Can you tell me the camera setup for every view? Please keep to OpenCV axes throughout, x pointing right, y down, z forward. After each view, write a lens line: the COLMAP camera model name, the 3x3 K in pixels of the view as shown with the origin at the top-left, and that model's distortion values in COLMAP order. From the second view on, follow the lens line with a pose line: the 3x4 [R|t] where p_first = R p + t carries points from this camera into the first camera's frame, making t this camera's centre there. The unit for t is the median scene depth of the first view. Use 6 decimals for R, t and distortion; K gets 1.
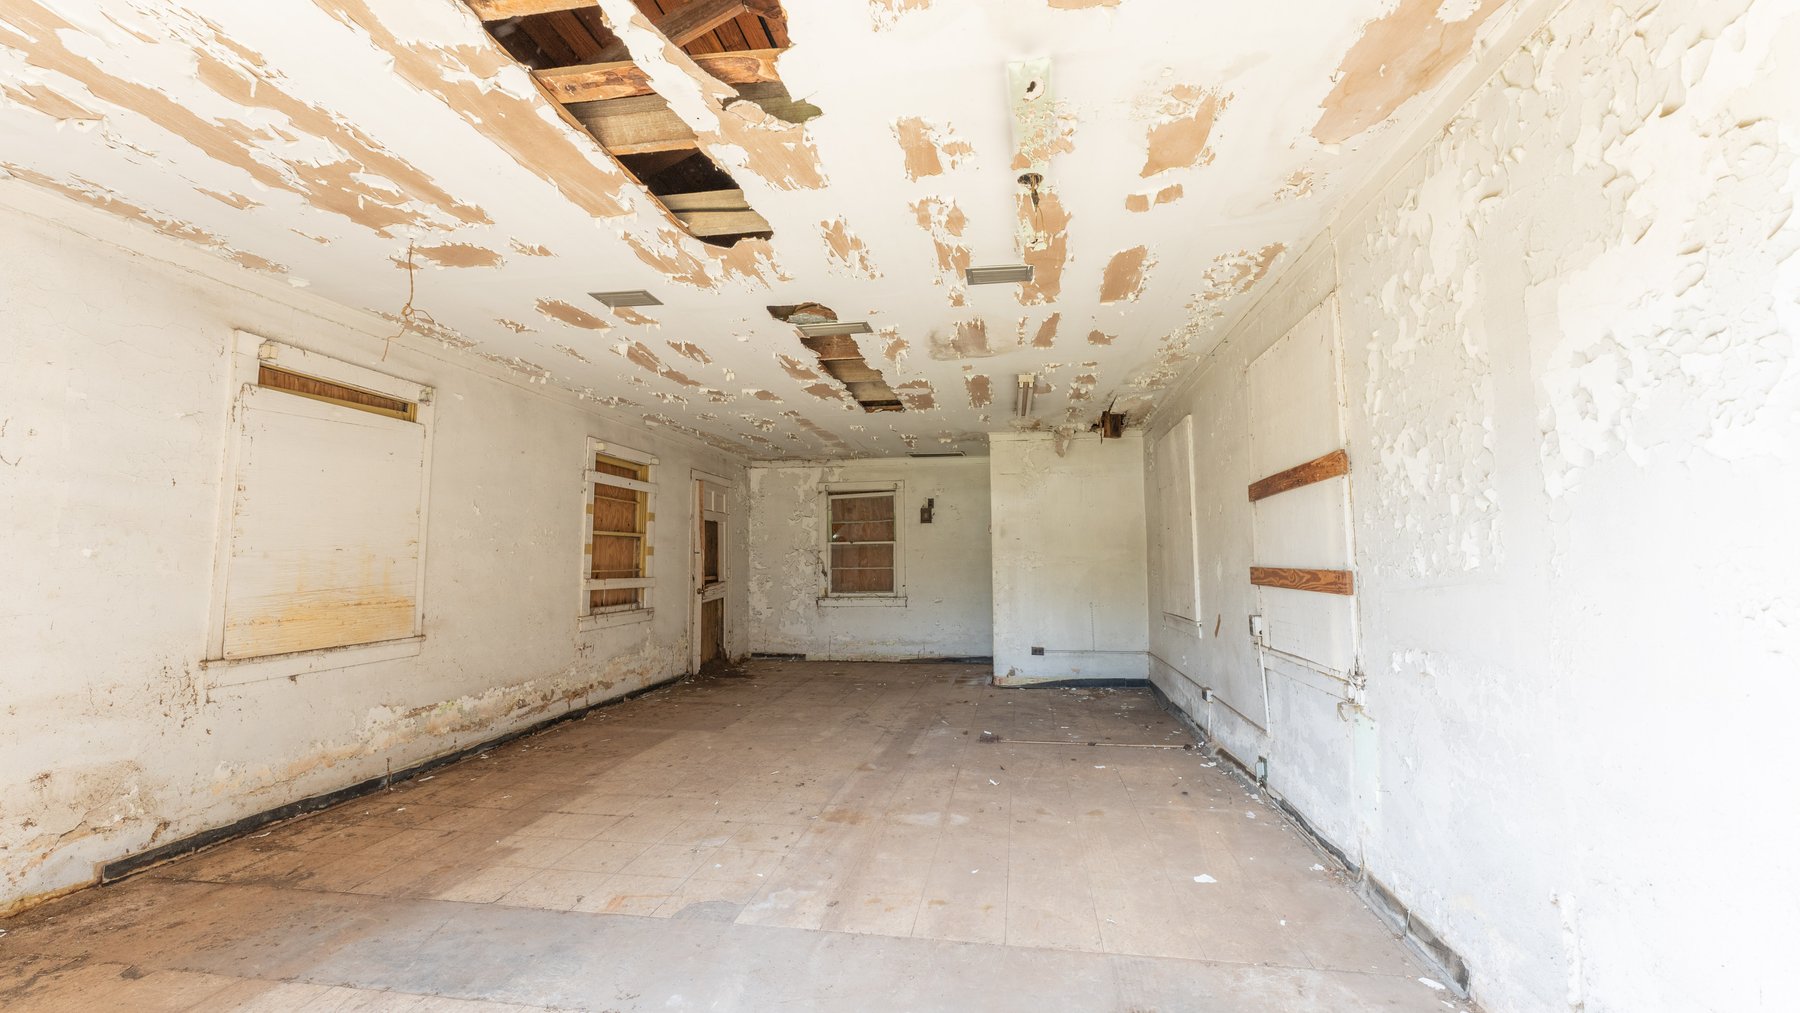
lens RADIAL K [[709.1, 0, 896.0], [0, 709.1, 502.2], [0, 0, 1]] dist [0.000284, 0.000096]
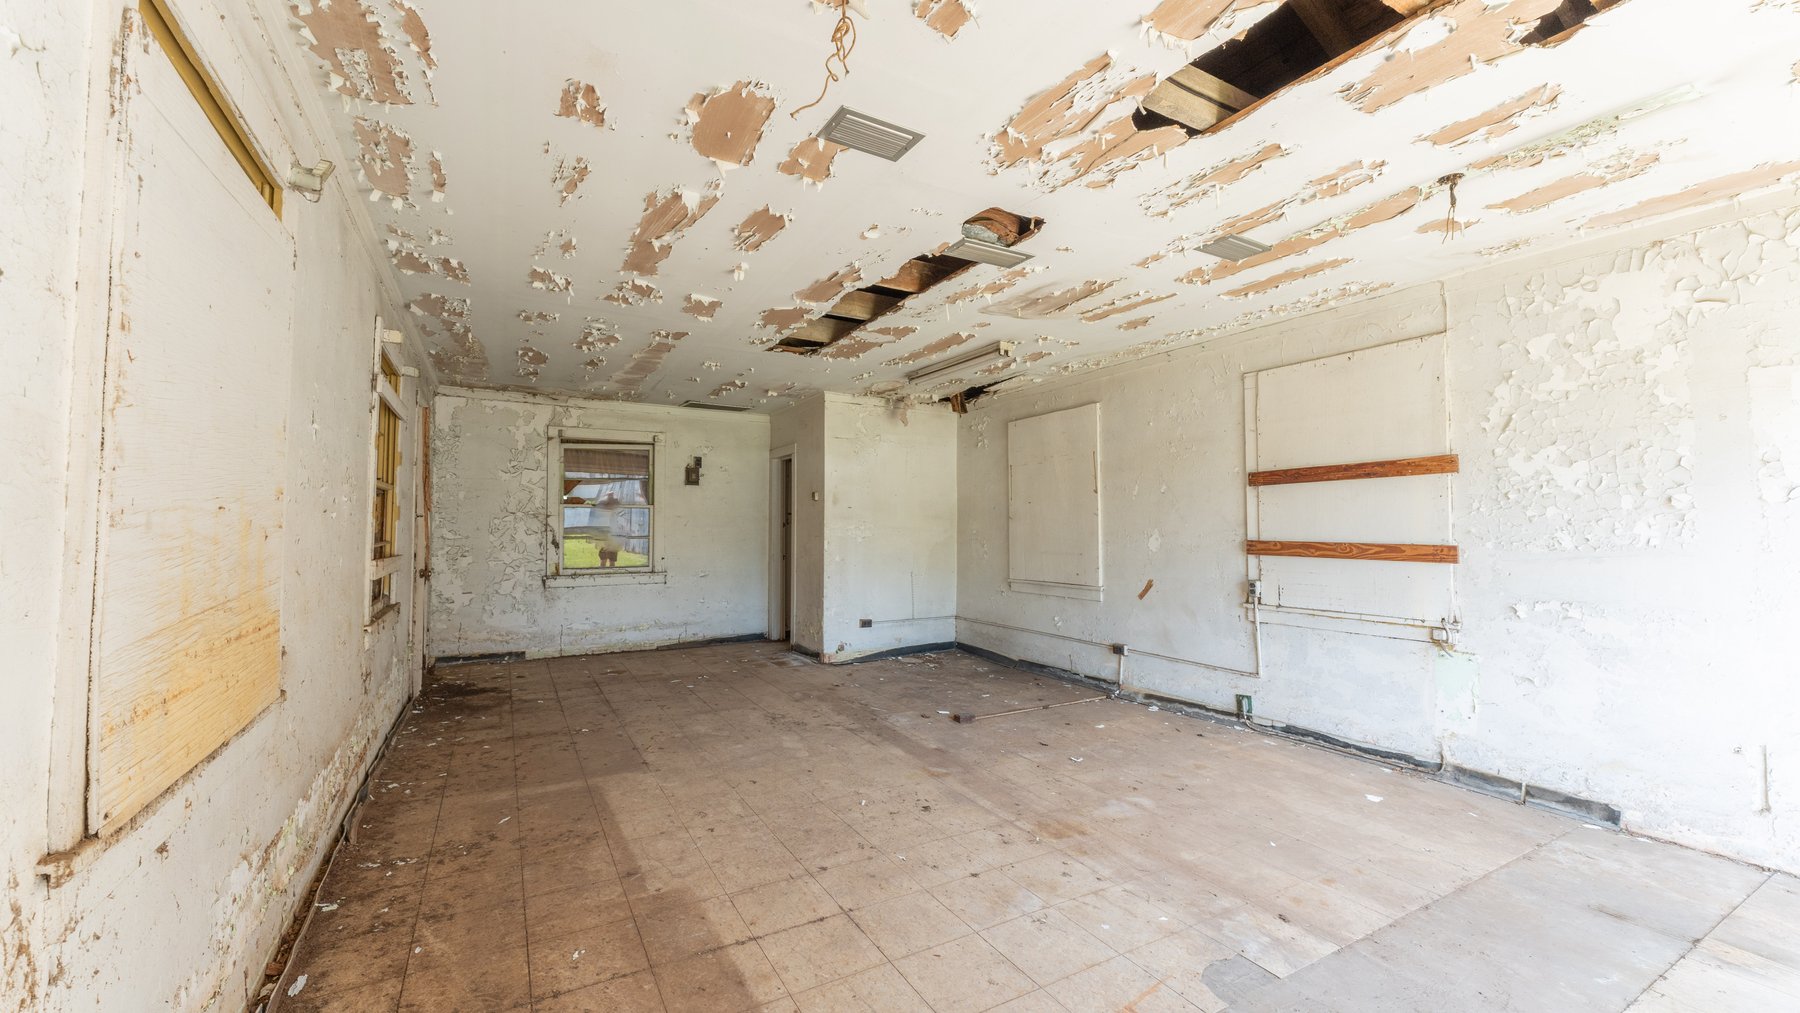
lens RADIAL K [[709.1, 0, 890.4], [0, 709.1, 502.2], [0, 0, 1]] dist [0.000284, 0.000096]
pose [[0.782541, 0.028766, 0.621934, -0.848951], [-0.059190, 0.997845, 0.028322, 0.033450], [-0.619779, -0.058975, 0.782557, 0.509607]]
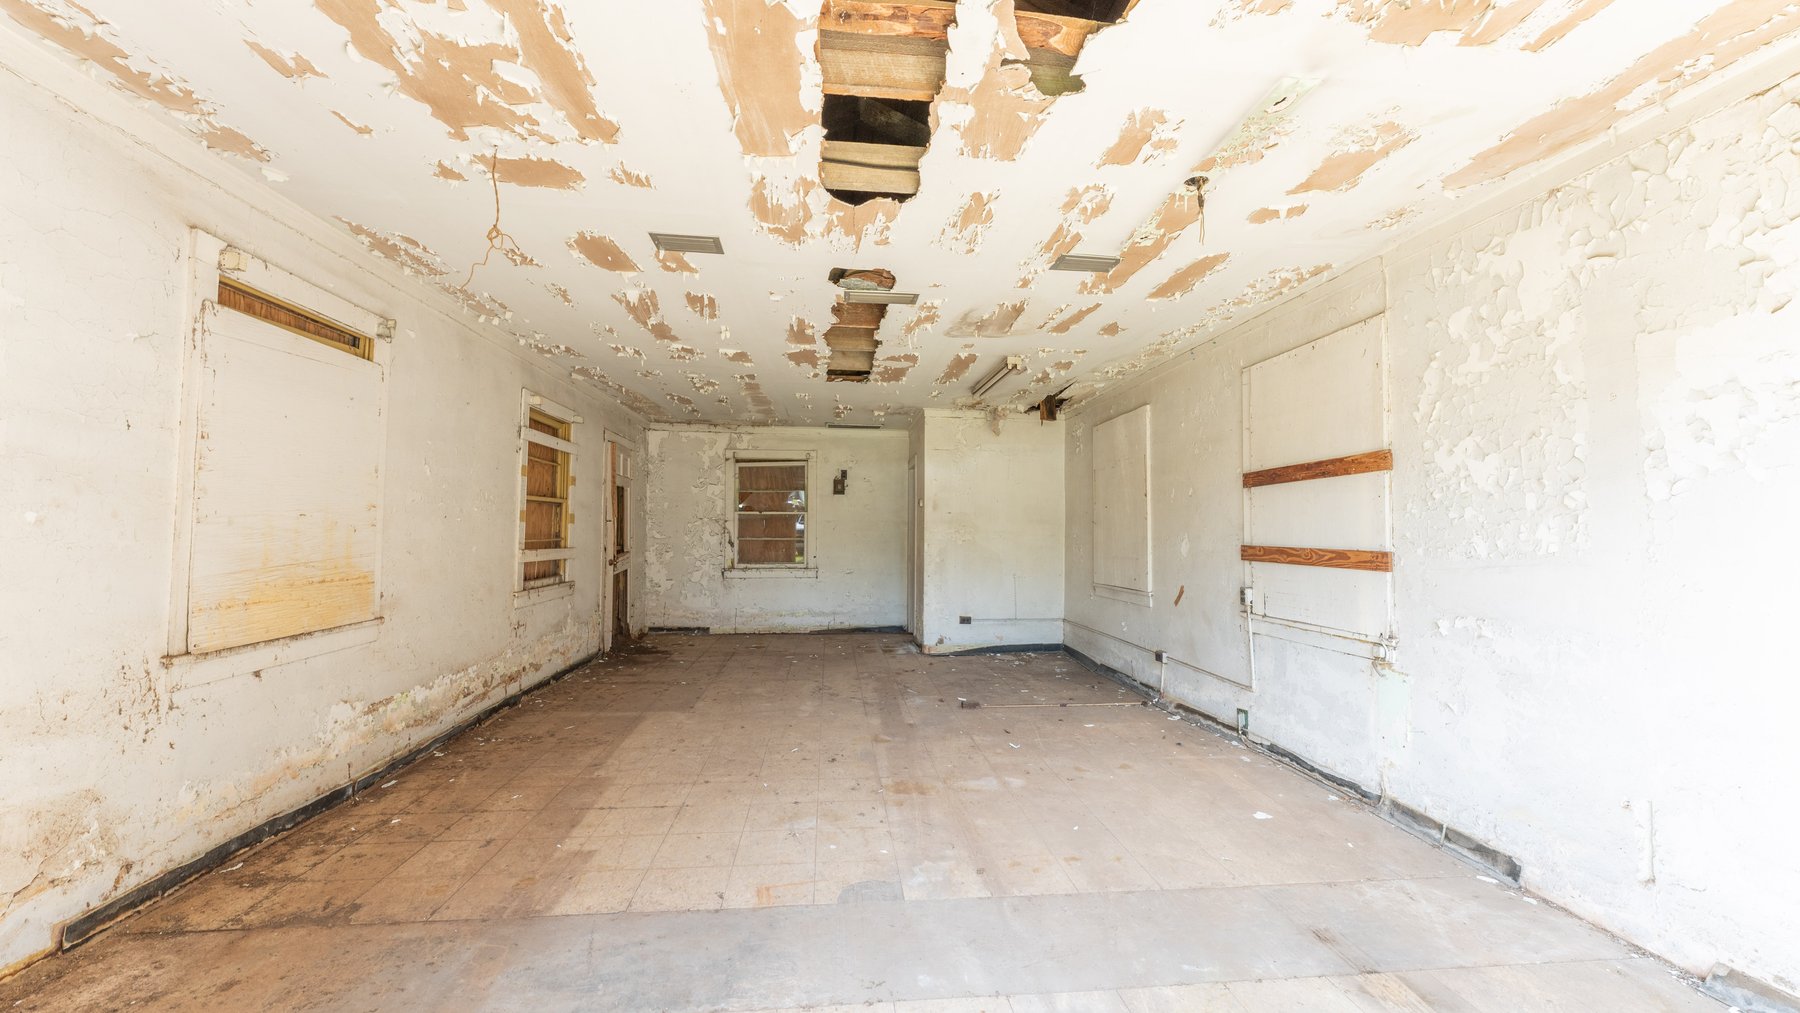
lens RADIAL K [[709.1, 0, 891.4], [0, 709.1, 506.3], [0, 0, 1]] dist [0.000284, 0.000096]
pose [[0.966864, 0.022005, 0.254343, -0.391379], [-0.034575, 0.998386, 0.045056, -0.003370], [-0.252941, -0.052357, 0.966064, 0.052899]]
